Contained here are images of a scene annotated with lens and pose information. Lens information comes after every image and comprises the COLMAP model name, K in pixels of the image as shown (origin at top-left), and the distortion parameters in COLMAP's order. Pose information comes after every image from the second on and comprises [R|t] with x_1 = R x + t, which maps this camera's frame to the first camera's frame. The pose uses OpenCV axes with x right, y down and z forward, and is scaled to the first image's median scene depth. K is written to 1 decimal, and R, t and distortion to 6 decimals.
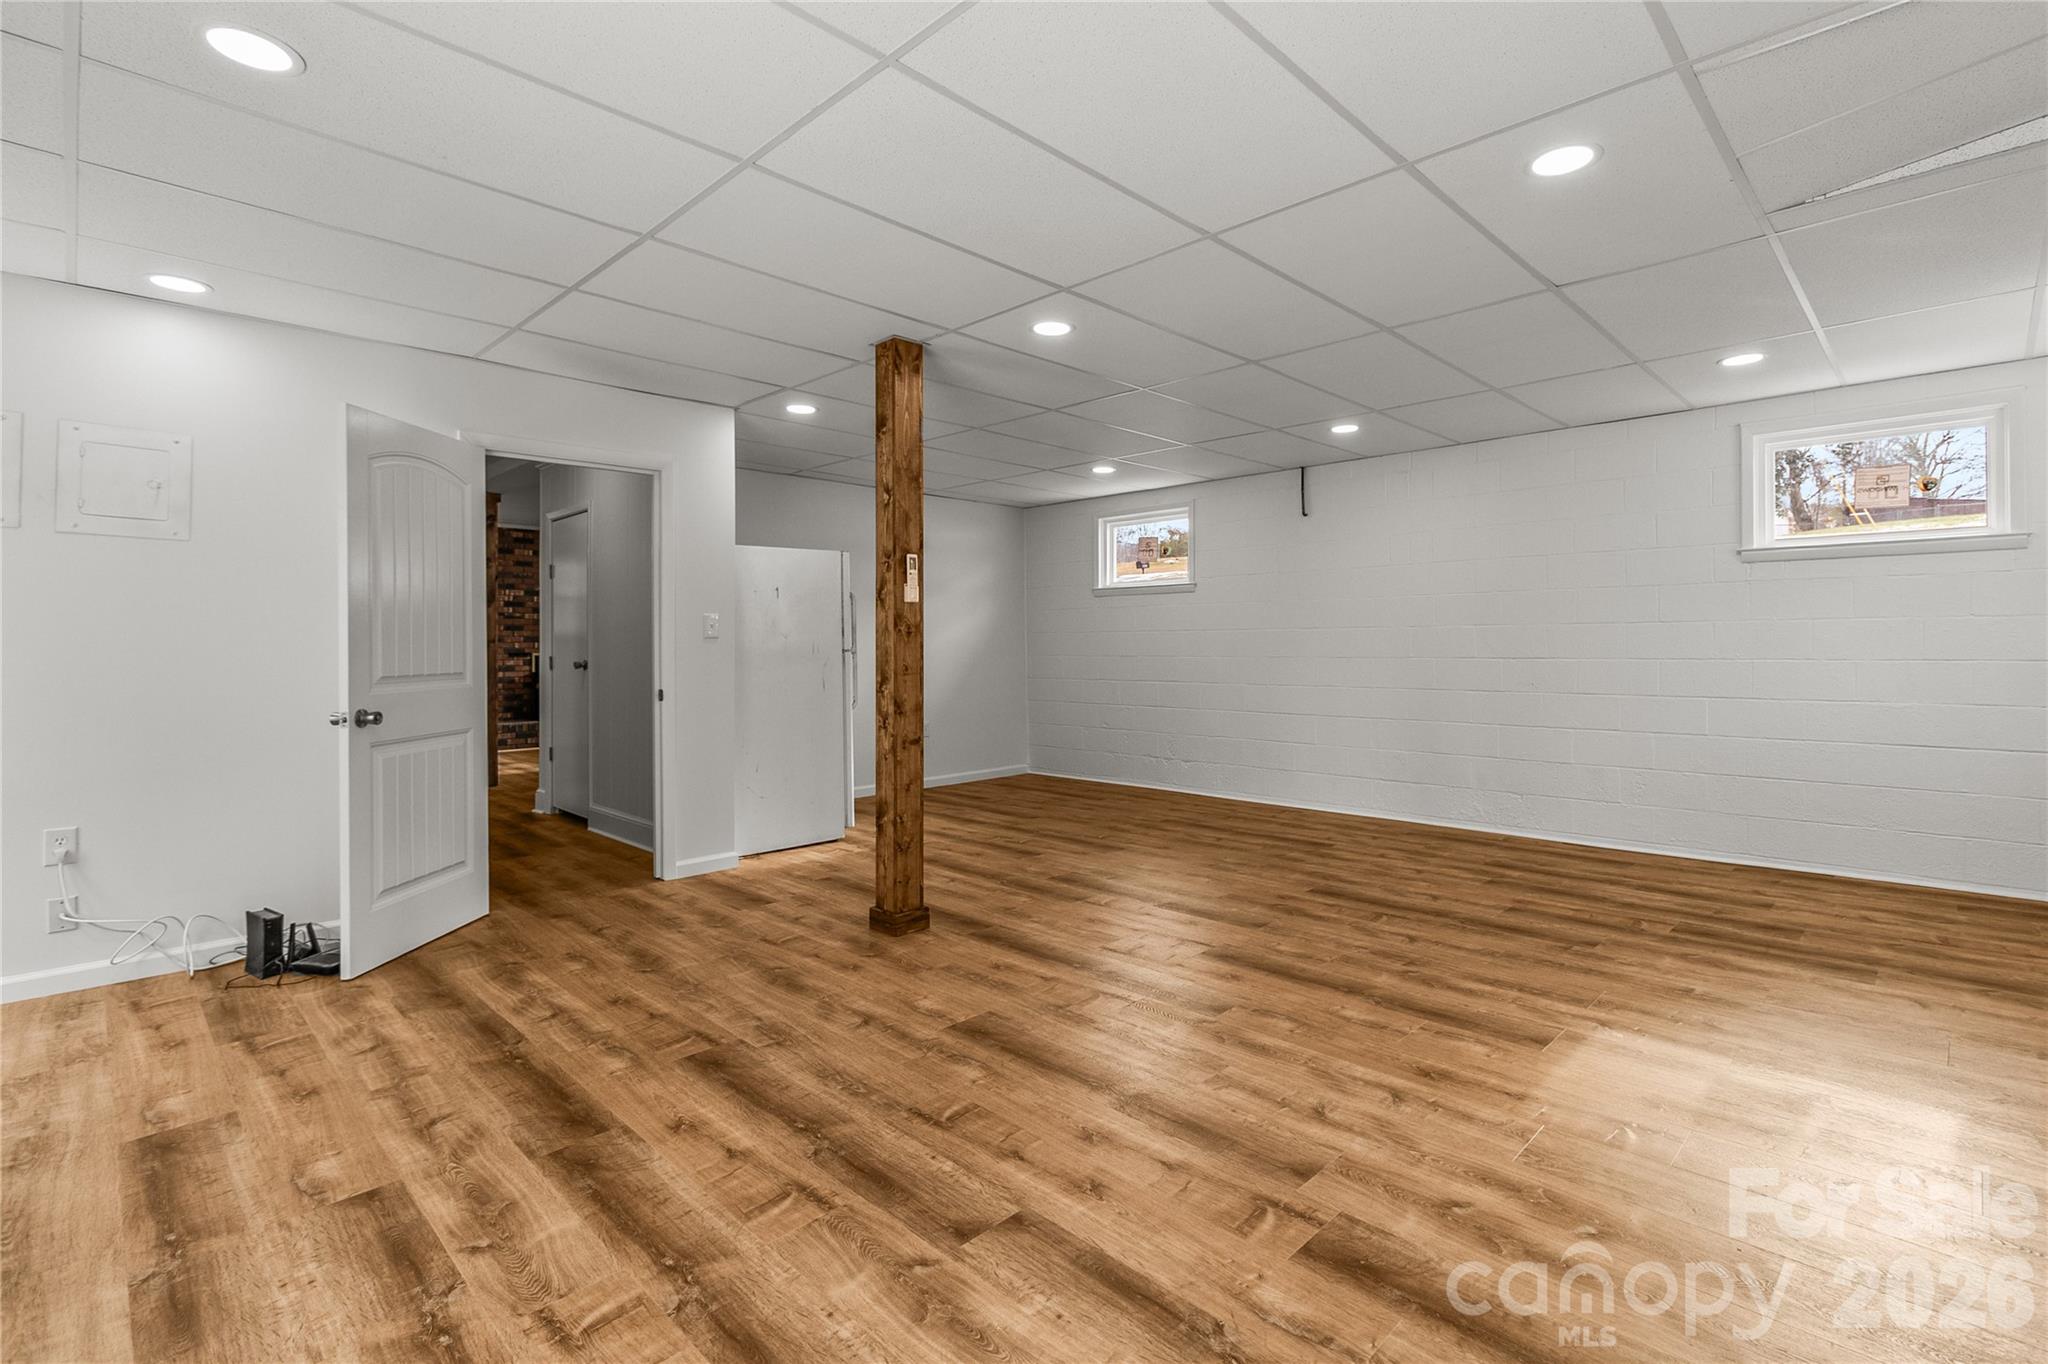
lens RADIAL K [[940.6, 0, 1040.0], [0, 940.6, 669.2], [0, 0, 1]] dist [0.004299, -0.000686]
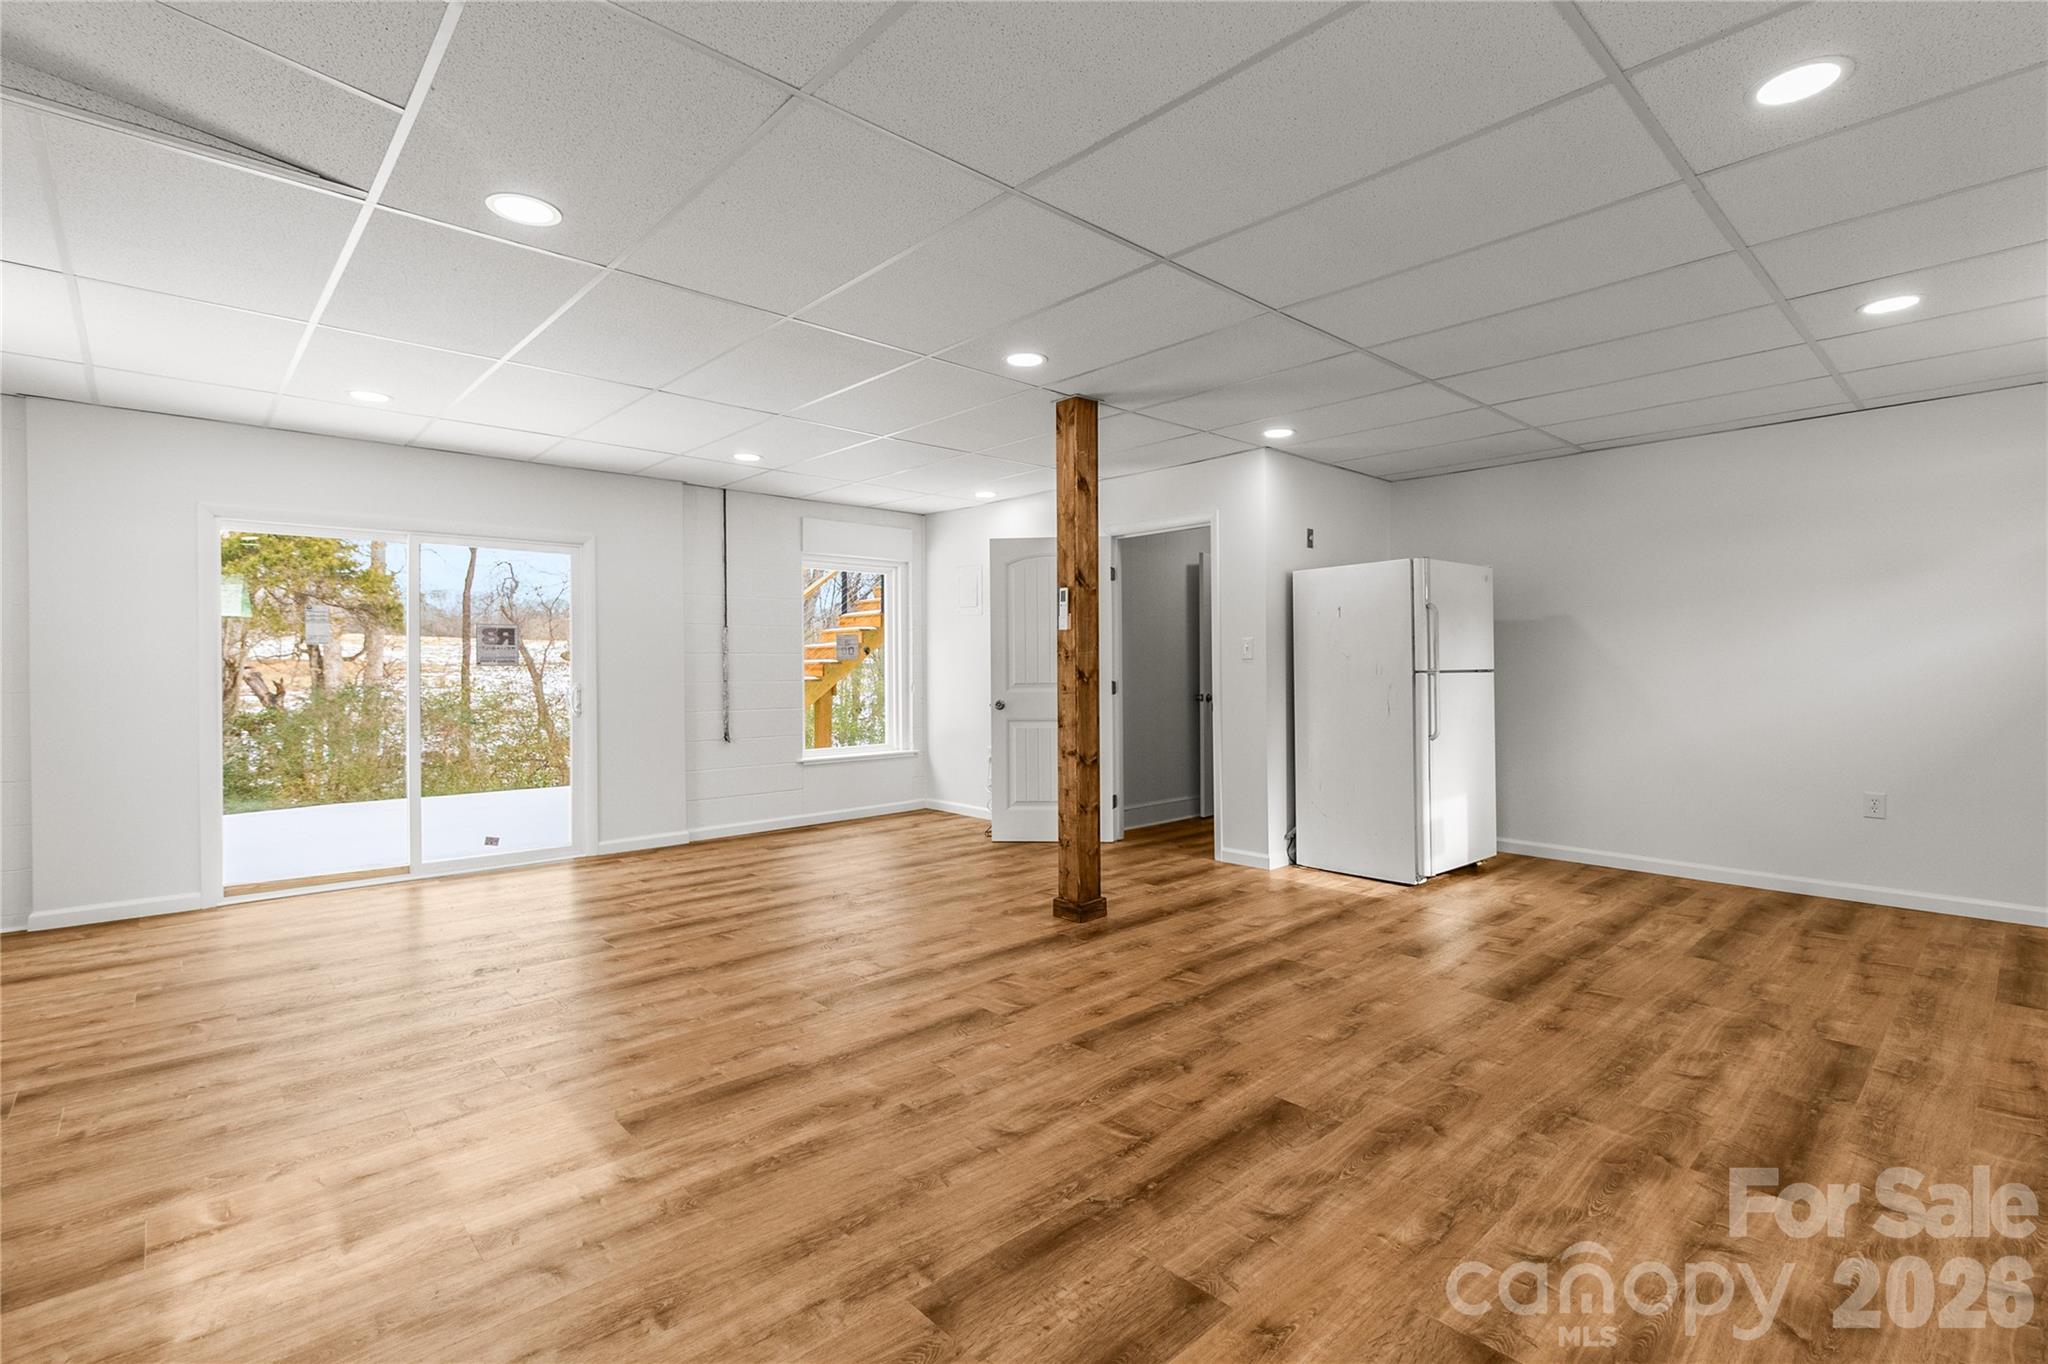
lens RADIAL K [[940.6, 0, 1040.0], [0, 940.6, 669.2], [0, 0, 1]] dist [0.004299, -0.000686]
pose [[-0.042373, 0.008005, -0.999070, 1.315904], [-0.022972, 0.999696, 0.008985, -0.042395], [0.998838, 0.023331, -0.042176, 1.332628]]
